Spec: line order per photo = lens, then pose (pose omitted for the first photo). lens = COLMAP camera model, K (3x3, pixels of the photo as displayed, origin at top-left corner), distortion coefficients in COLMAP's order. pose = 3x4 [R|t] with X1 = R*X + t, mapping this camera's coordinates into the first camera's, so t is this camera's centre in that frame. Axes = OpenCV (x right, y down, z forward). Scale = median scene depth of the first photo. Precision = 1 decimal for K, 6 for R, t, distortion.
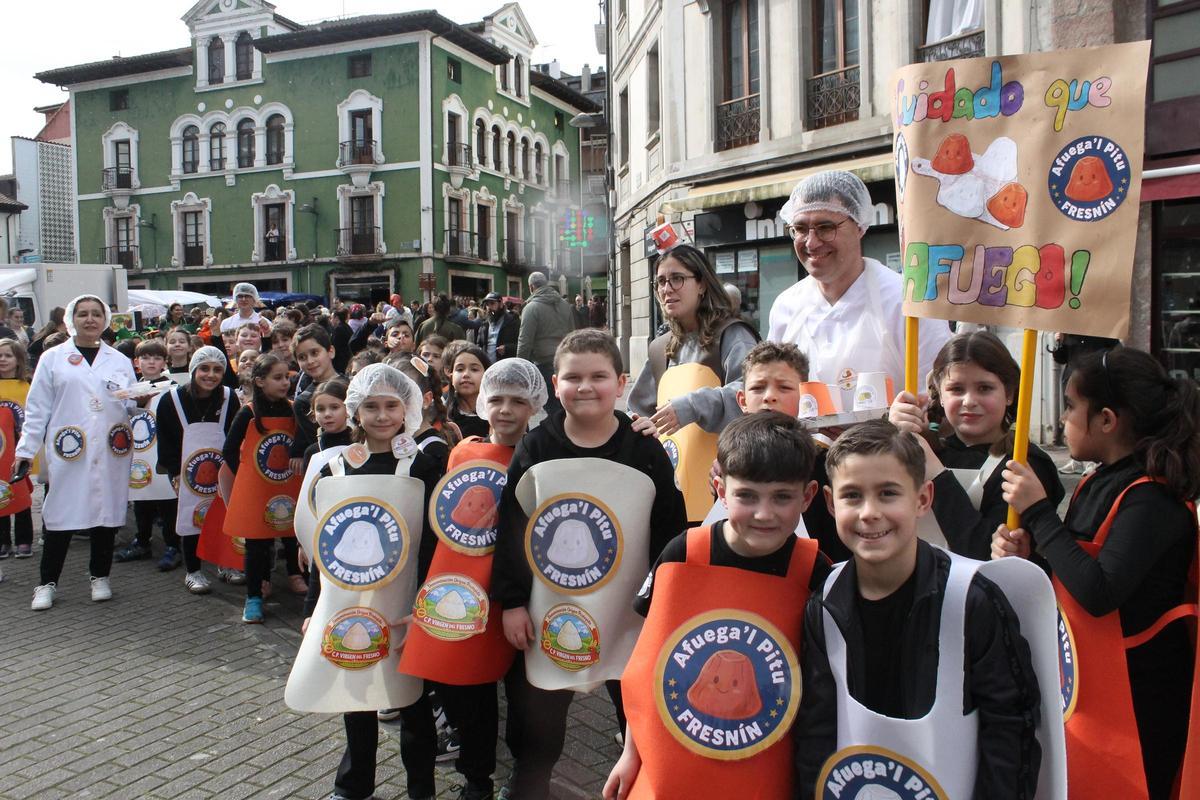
lens RADIAL K [[1033.7, 0, 635.3], [0, 1033.7, 398.0], [0, 0, 1]] dist [-0.166306, 0.161132]
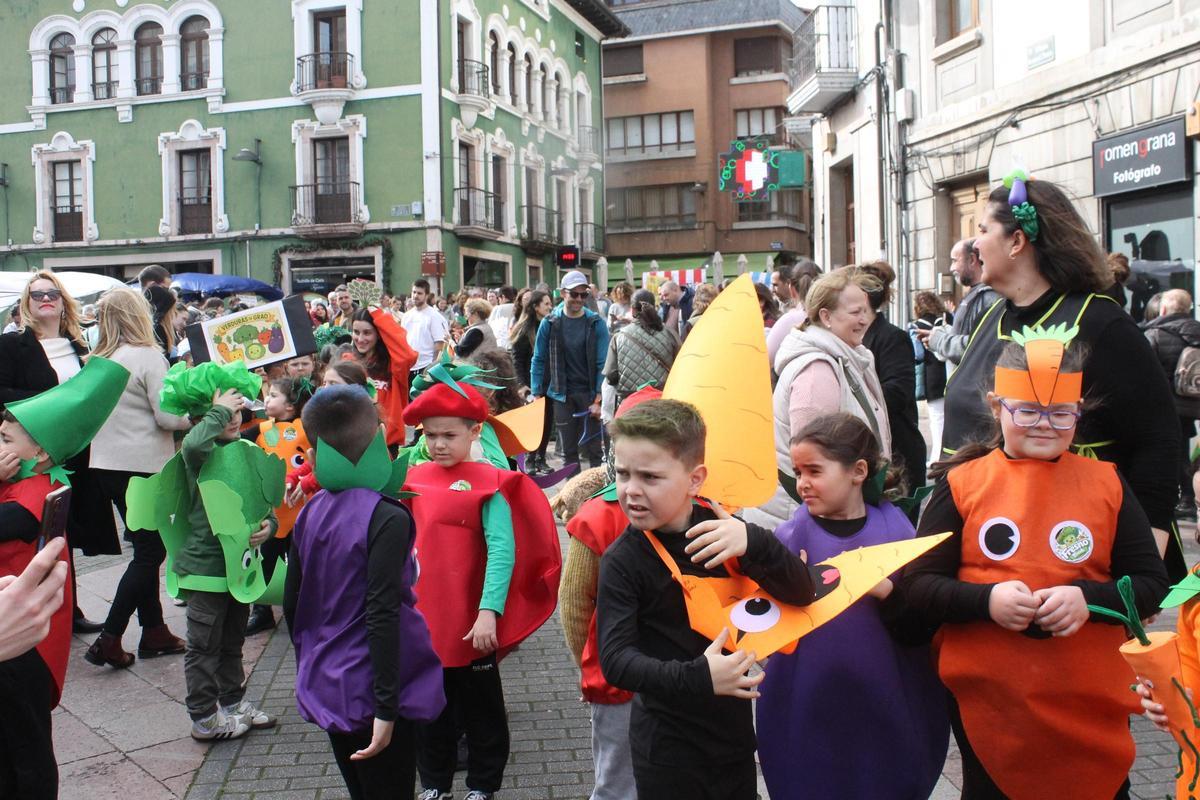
lens RADIAL K [[1197.5, 0, 626.6], [0, 1197.5, 393.2], [0, 0, 1]] dist [-0.126369, 0.139192]
pose [[0.997840, -0.008999, 0.065074, -0.119793], [0.009951, 0.999848, -0.014320, -0.014681], [-0.064935, 0.014937, 0.997778, 0.197413]]
